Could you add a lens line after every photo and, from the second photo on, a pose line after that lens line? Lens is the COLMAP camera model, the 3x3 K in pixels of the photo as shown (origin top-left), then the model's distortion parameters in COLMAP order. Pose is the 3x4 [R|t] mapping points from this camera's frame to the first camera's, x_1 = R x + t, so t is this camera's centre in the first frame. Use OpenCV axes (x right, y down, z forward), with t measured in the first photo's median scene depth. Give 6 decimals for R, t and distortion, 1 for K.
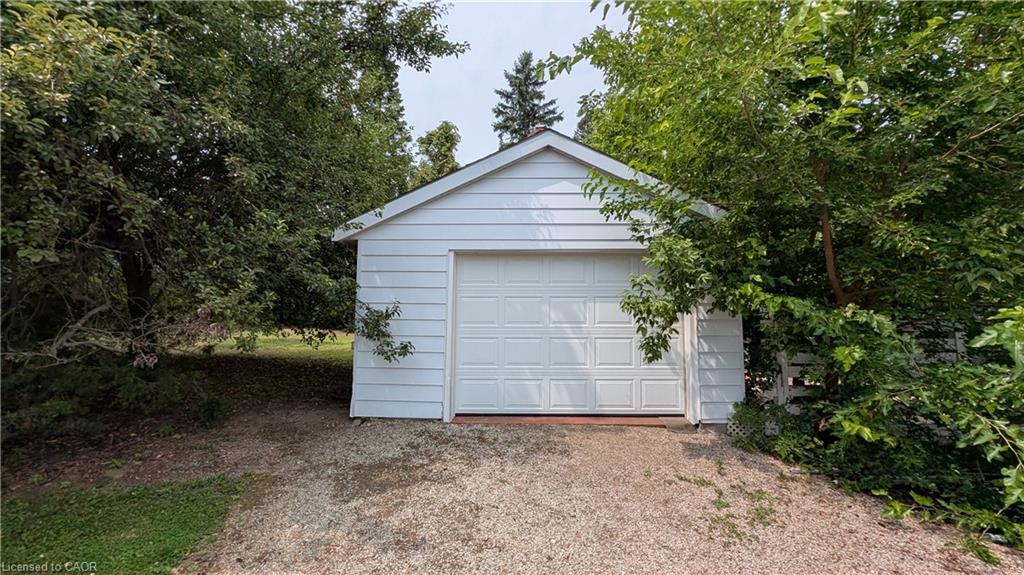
lens RADIAL K [[420.8, 0, 516.3], [0, 420.8, 283.5], [0, 0, 1]] dist [0.001351, 0.000315]
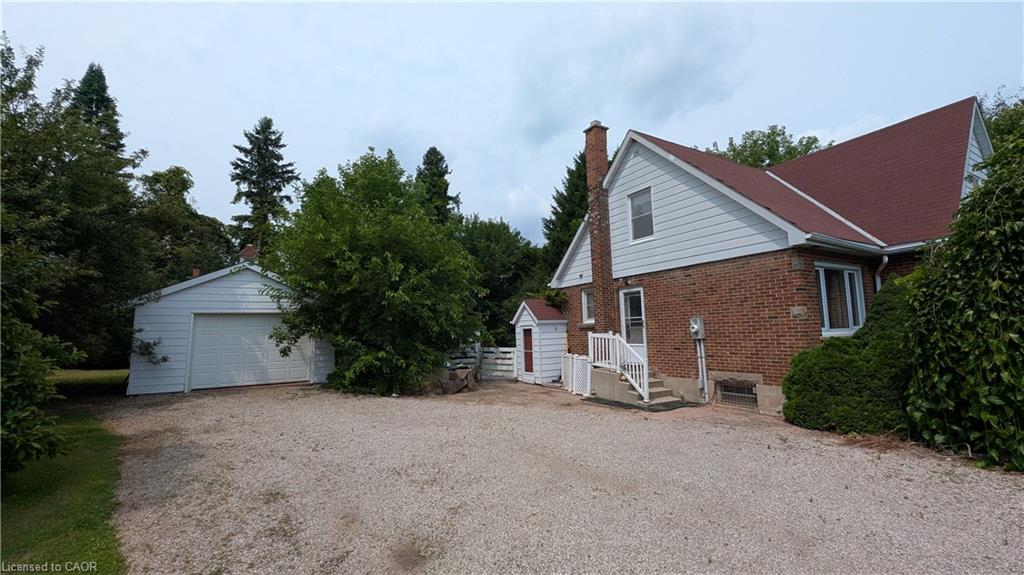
lens RADIAL K [[420.8, 0, 512.4], [0, 420.8, 285.6], [0, 0, 1]] dist [0.001351, 0.000315]
pose [[0.860882, 0.029867, 0.507927, 0.032031], [-0.000843, 0.998358, -0.057278, -0.019576], [-0.508804, 0.048881, 0.859493, -0.344428]]
